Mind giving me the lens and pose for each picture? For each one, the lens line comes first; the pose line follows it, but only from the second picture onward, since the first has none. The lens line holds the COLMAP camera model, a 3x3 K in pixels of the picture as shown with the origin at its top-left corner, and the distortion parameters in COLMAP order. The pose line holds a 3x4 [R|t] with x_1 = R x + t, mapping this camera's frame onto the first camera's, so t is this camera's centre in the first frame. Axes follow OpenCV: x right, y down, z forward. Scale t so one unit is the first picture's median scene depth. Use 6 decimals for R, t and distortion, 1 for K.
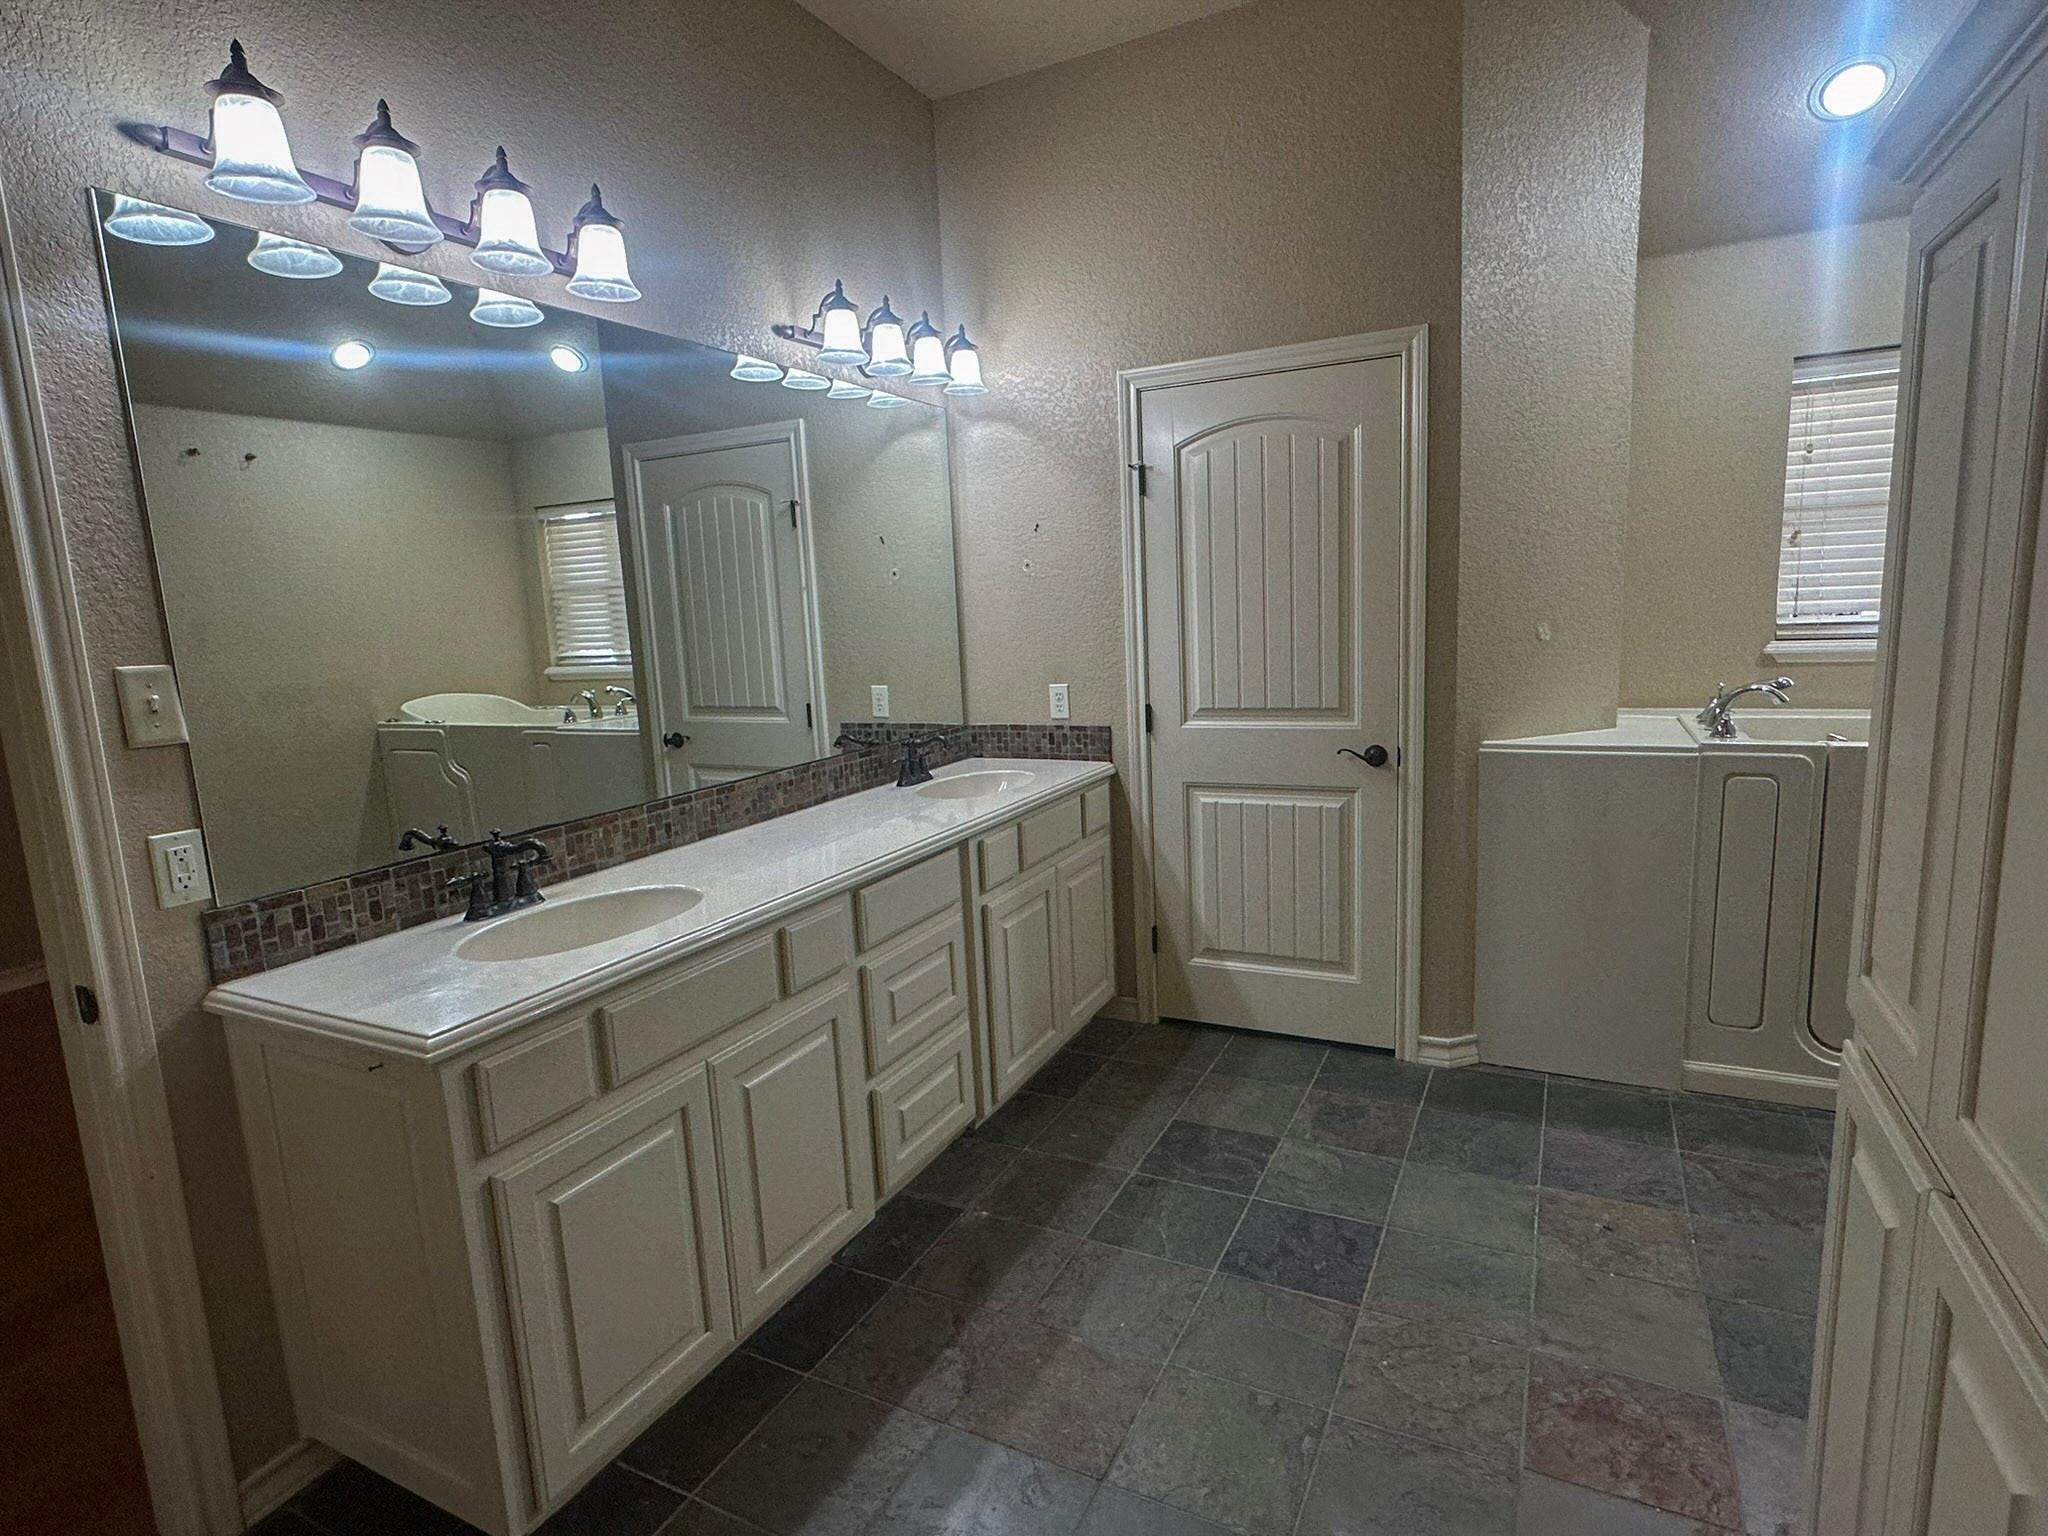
lens RADIAL K [[1067.0, 0, 1016.6], [0, 1067.0, 772.7], [0, 0, 1]] dist [-0.005693, 0.000260]
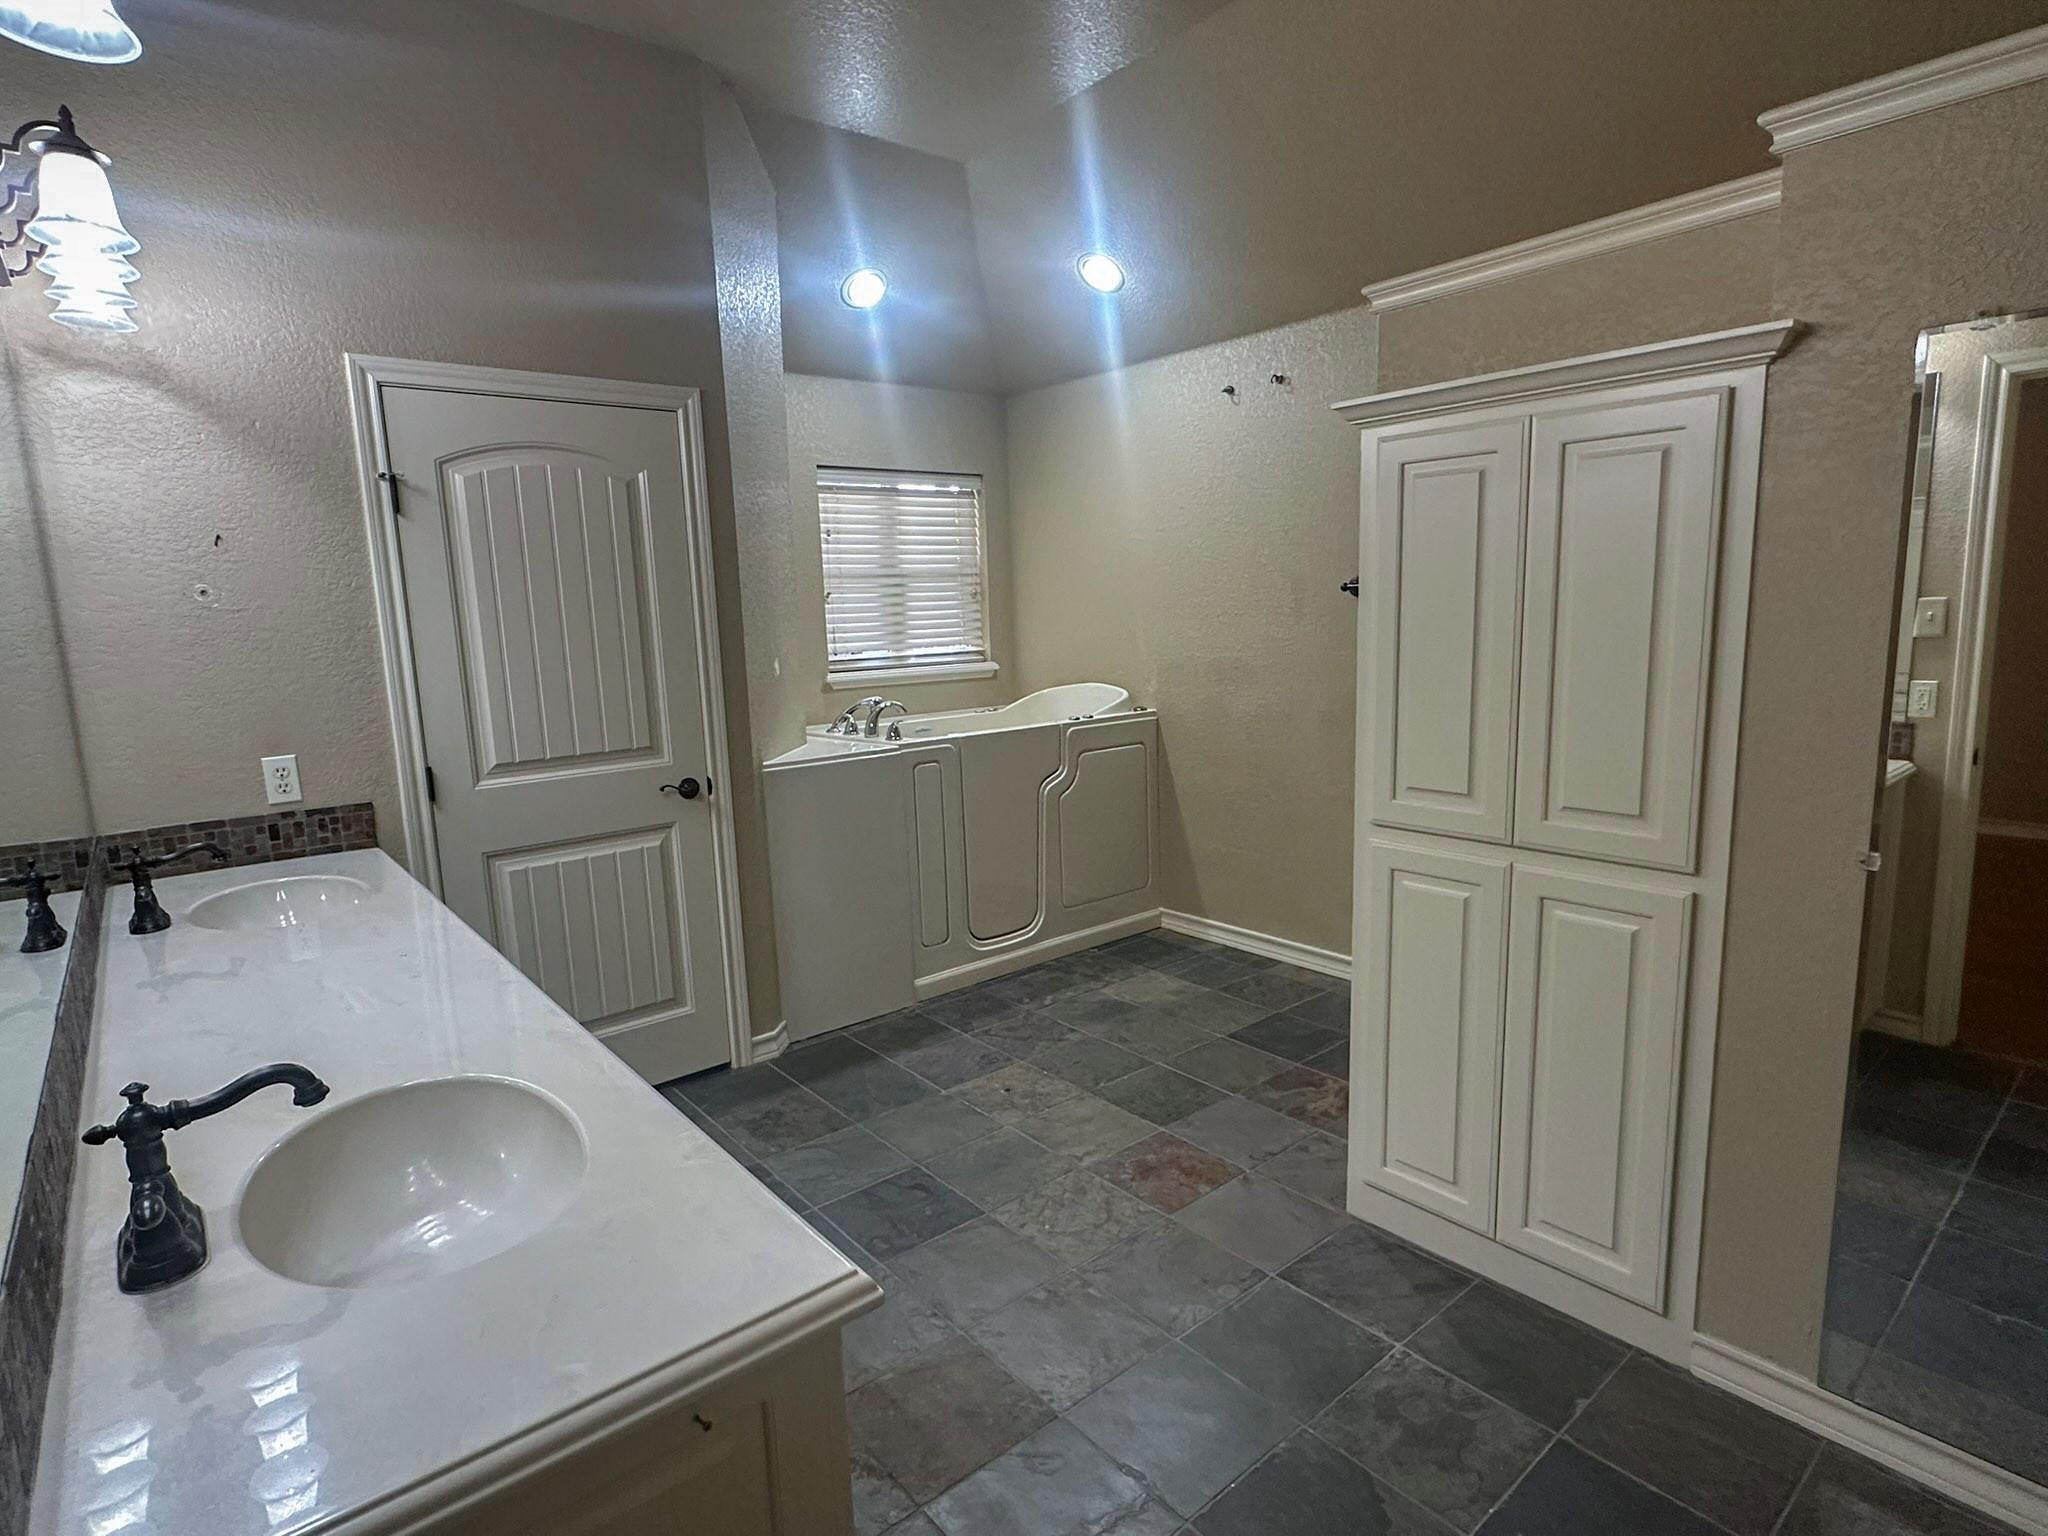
lens RADIAL K [[1067.0, 0, 1022.1], [0, 1067.0, 771.4], [0, 0, 1]] dist [-0.005693, 0.000260]
pose [[0.396011, -0.106790, 0.912015, -0.461026], [0.162836, 0.985640, 0.044705, -0.024448], [-0.903692, 0.130805, 0.407713, 0.265488]]
